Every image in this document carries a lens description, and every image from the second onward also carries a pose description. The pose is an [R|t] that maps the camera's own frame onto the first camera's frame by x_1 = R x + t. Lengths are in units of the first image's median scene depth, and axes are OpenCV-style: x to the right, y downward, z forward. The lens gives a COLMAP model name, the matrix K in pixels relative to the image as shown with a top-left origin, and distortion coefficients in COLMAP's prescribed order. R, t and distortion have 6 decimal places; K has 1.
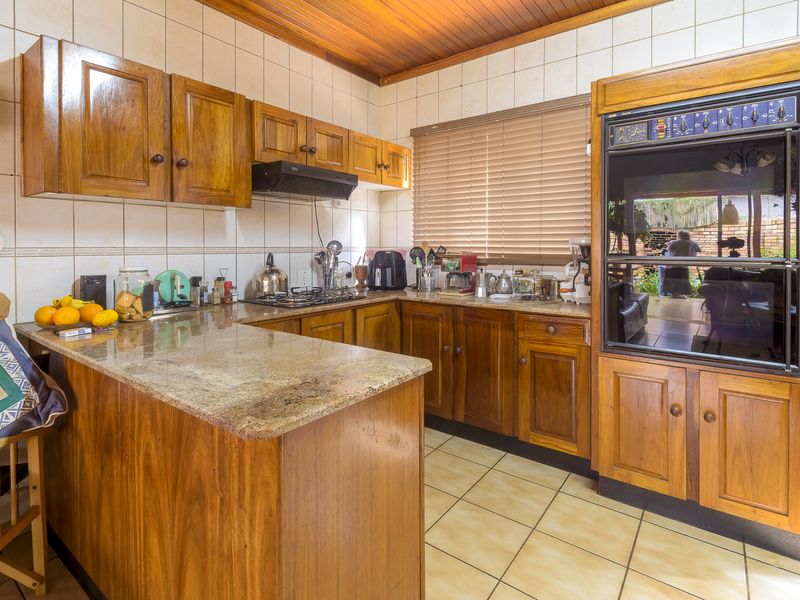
lens RADIAL K [[422.7, 0, 400.1], [0, 422.7, 248.7], [0, 0, 1]] dist [-0.000613, 0.000159]
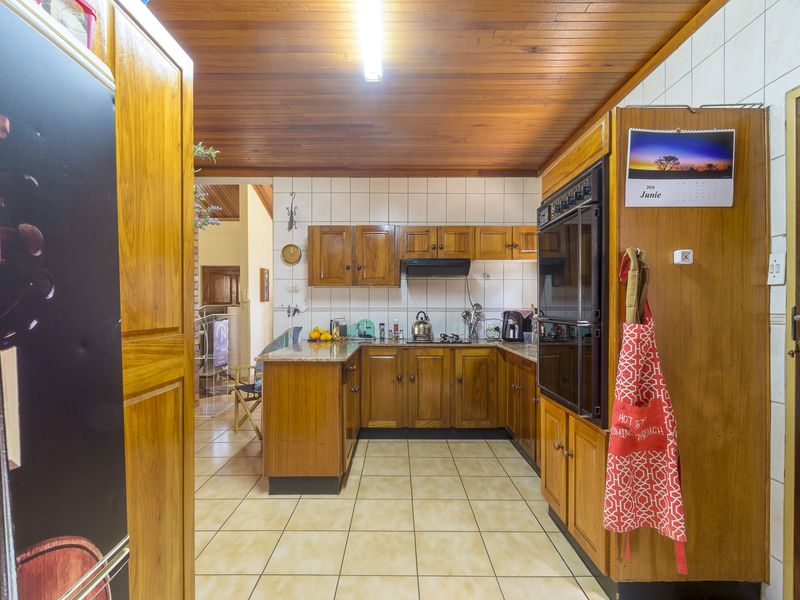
lens RADIAL K [[418.1, 0, 400.0], [0, 418.1, 300.0], [0, 0, 1]] dist [-0.000603, -0.000125]
pose [[0.599897, -0.008416, -0.800033, 0.971330], [-0.008825, 0.999814, -0.017135, -0.006022], [0.800029, 0.017339, 0.599711, -0.058025]]
